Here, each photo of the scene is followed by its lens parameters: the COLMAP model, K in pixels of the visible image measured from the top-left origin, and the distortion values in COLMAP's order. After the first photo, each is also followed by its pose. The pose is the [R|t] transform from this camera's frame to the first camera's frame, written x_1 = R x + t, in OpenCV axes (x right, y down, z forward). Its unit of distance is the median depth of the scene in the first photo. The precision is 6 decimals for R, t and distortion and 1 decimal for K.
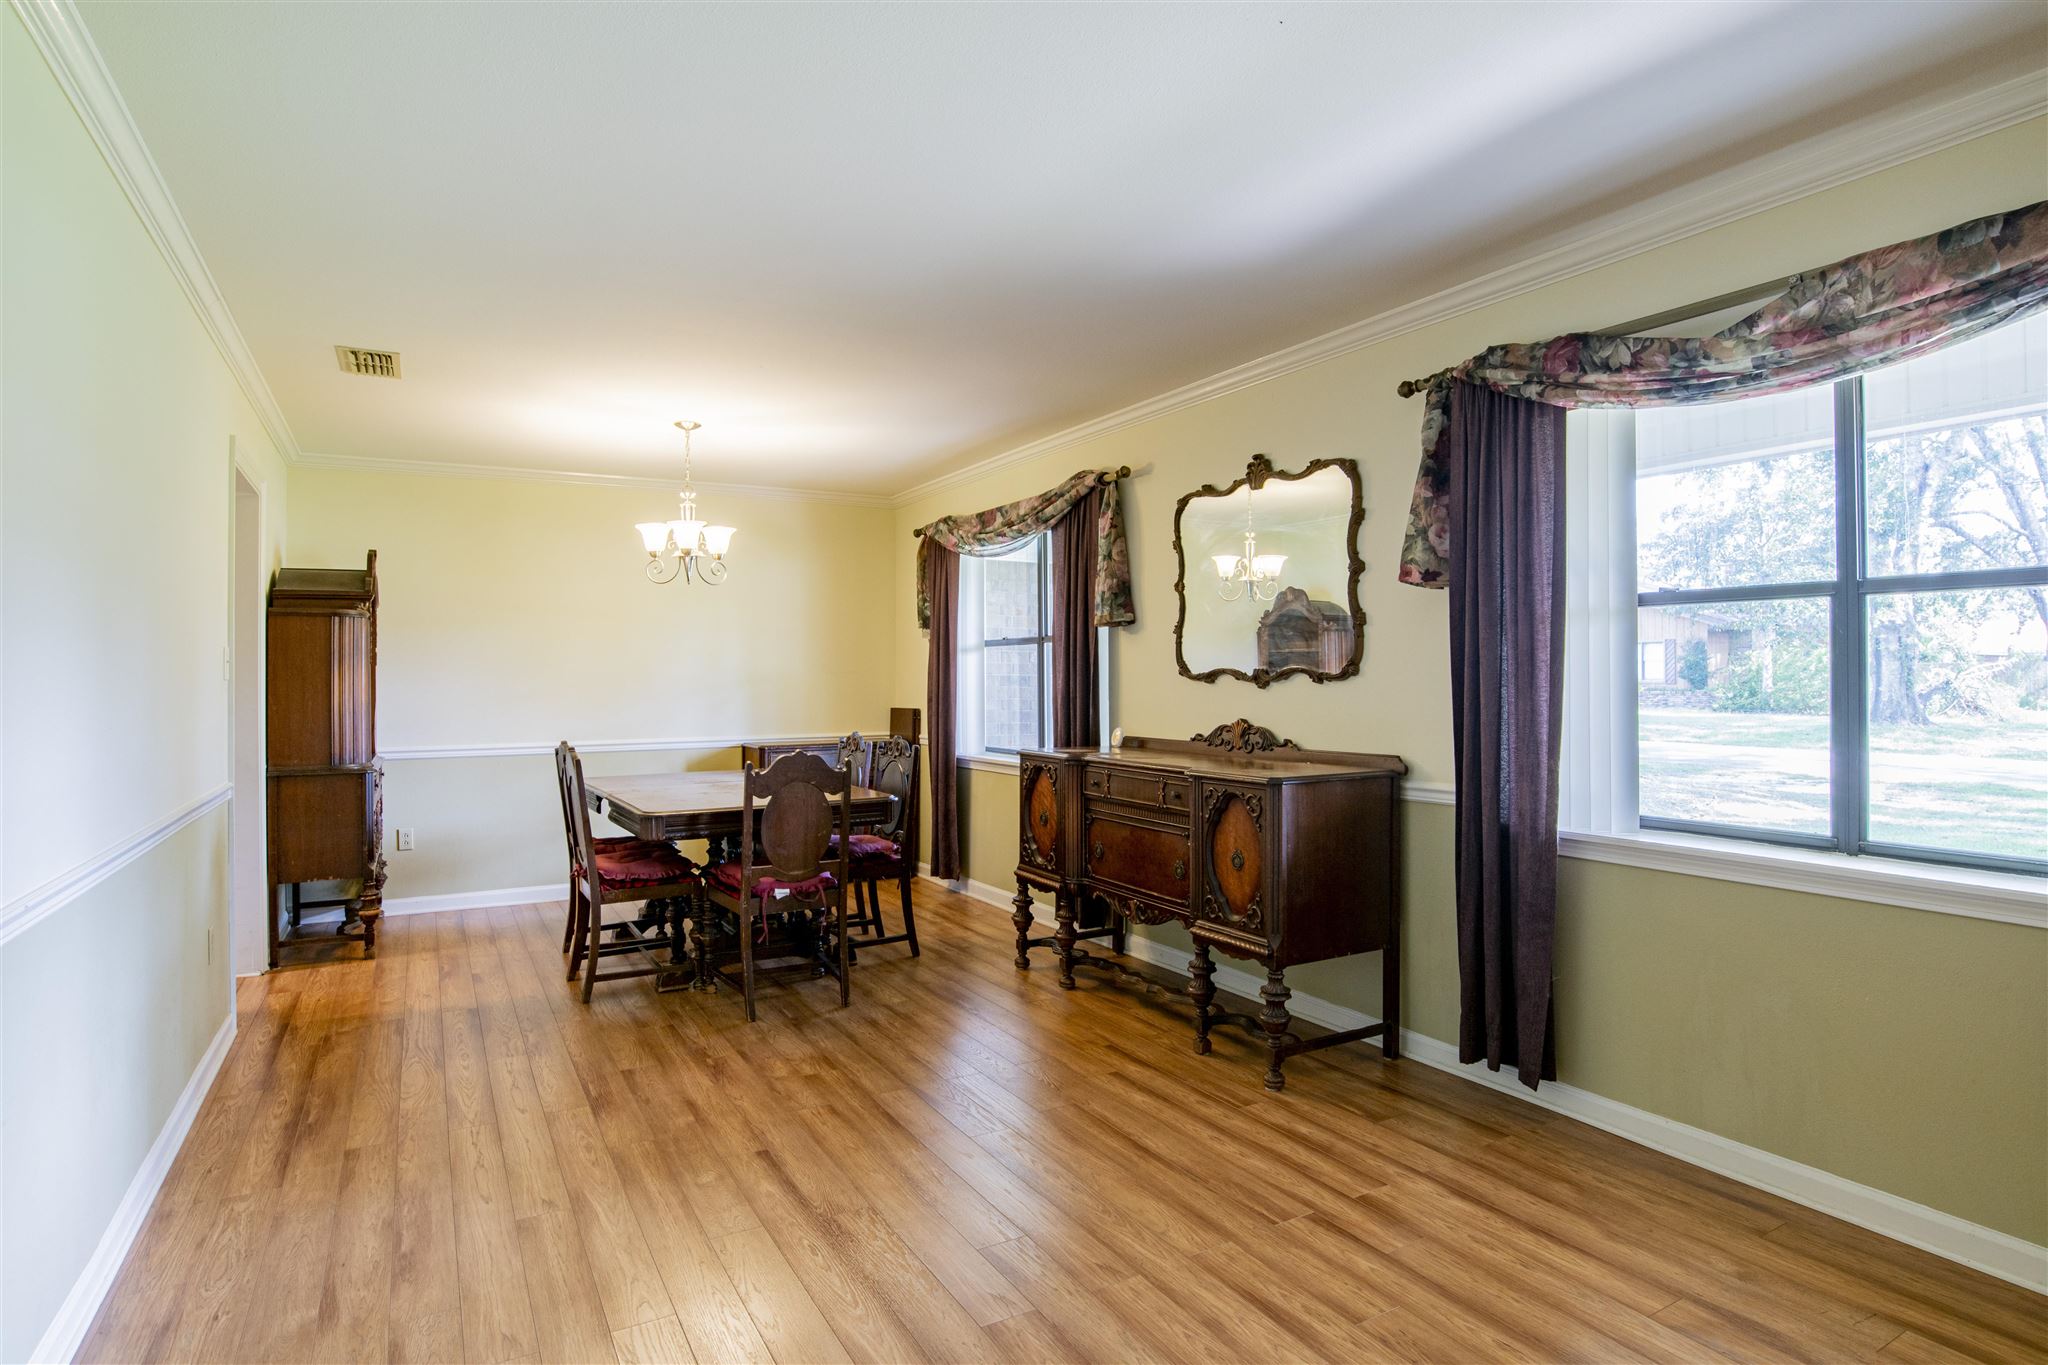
lens RADIAL K [[1095.5, 0, 1022.1], [0, 1095.5, 681.5], [0, 0, 1]] dist [-0.051042, 0.015447]
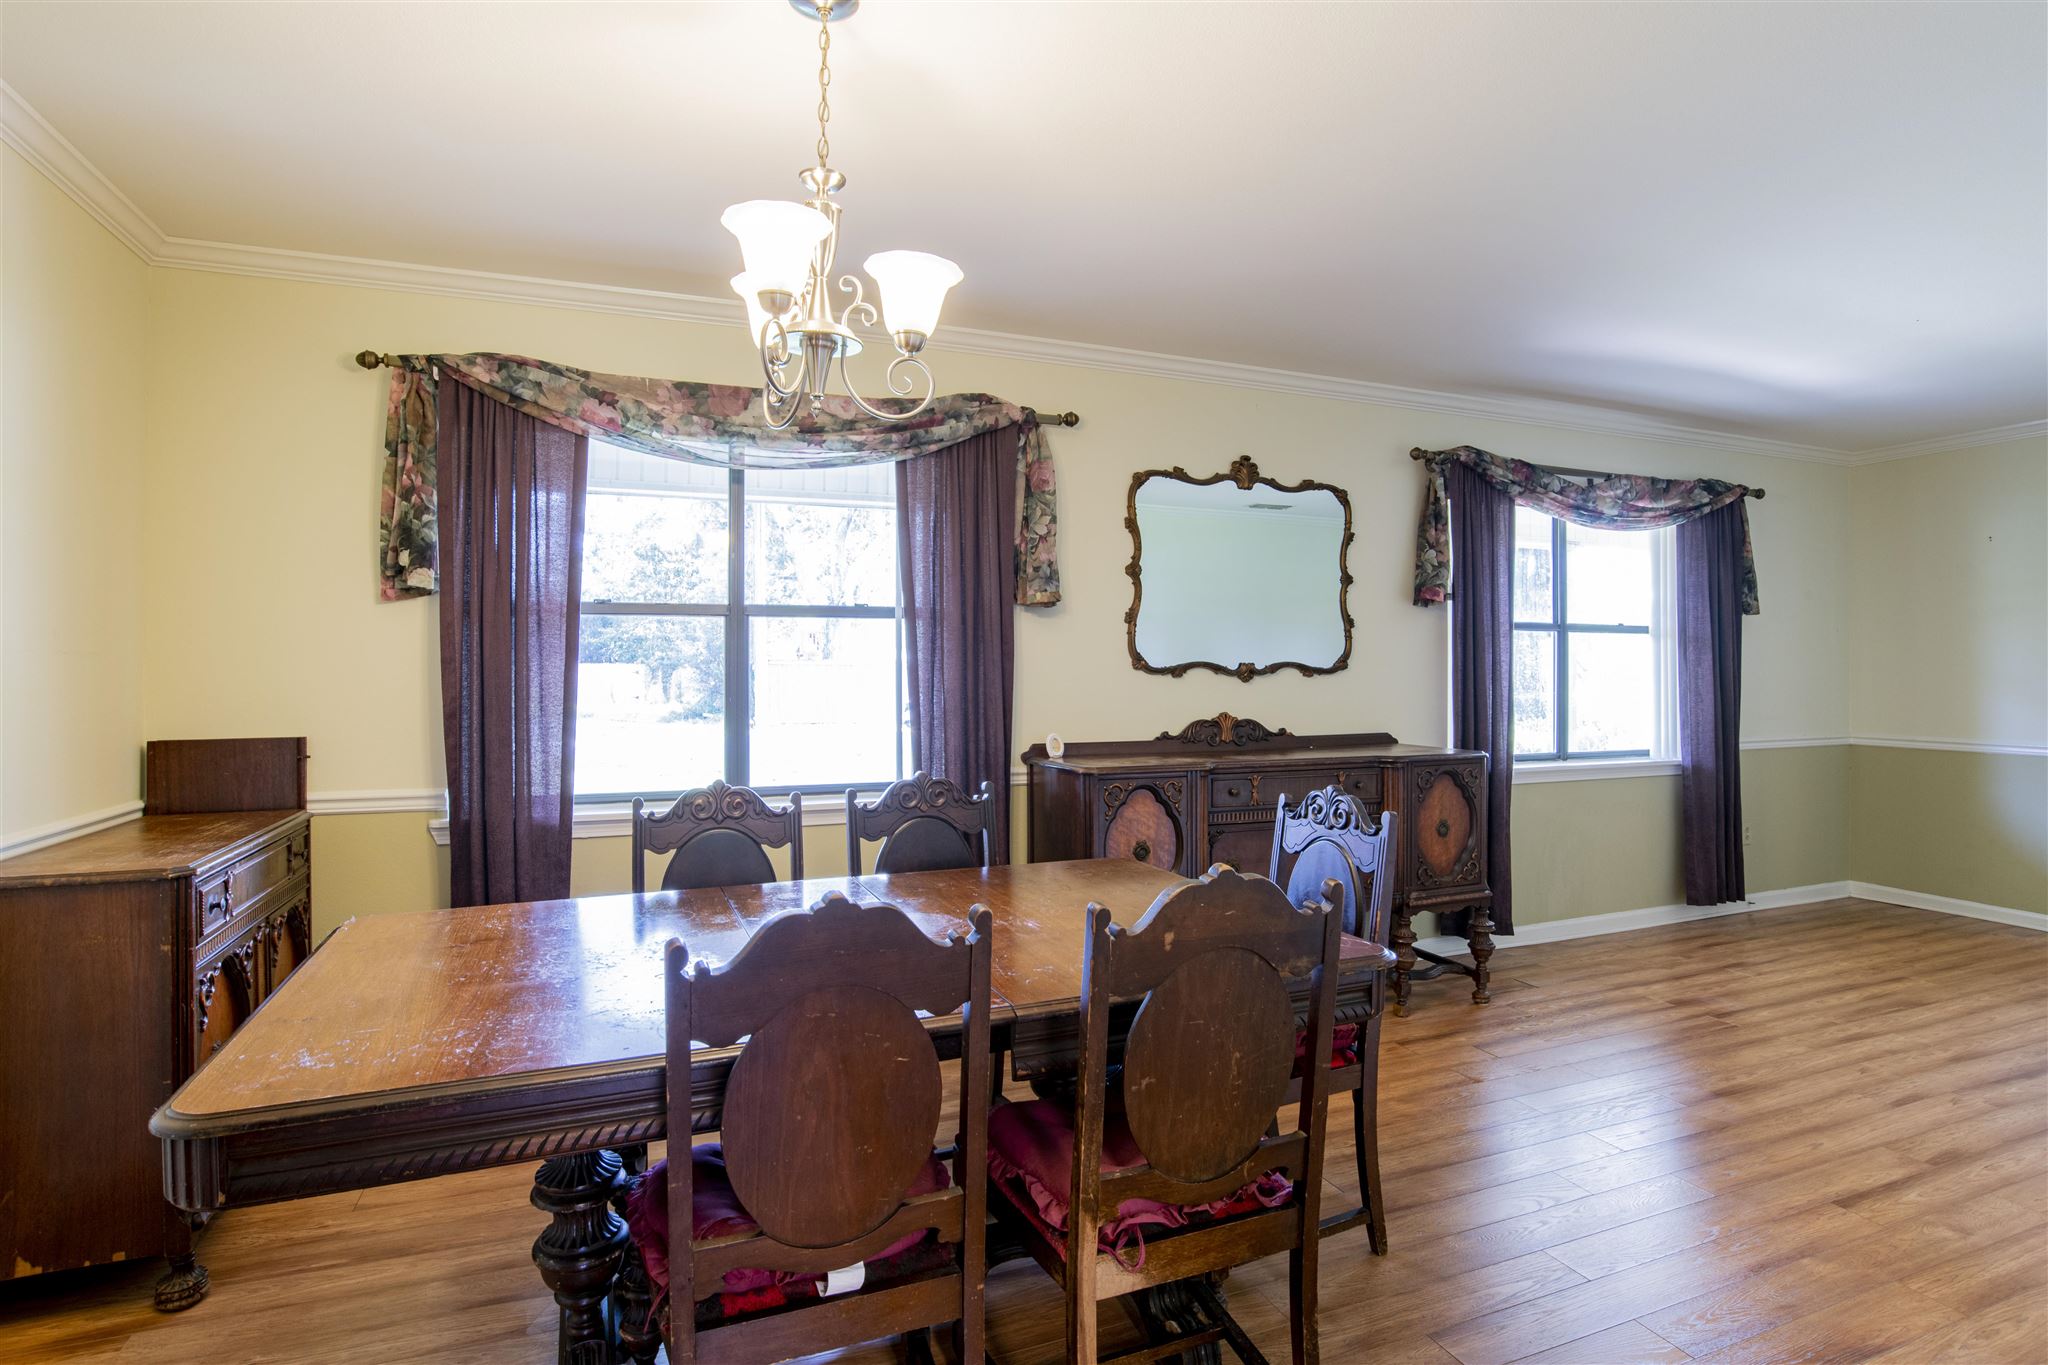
lens RADIAL K [[1051.7, 0, 1026.9], [0, 1051.7, 677.7], [0, 0, 1]] dist [-0.057950, 0.019508]
pose [[0.129727, 0.008699, 0.991512, -0.842817], [0.009560, 0.999904, -0.010024, 0.010940], [-0.991504, 0.010780, 0.129631, 1.143508]]
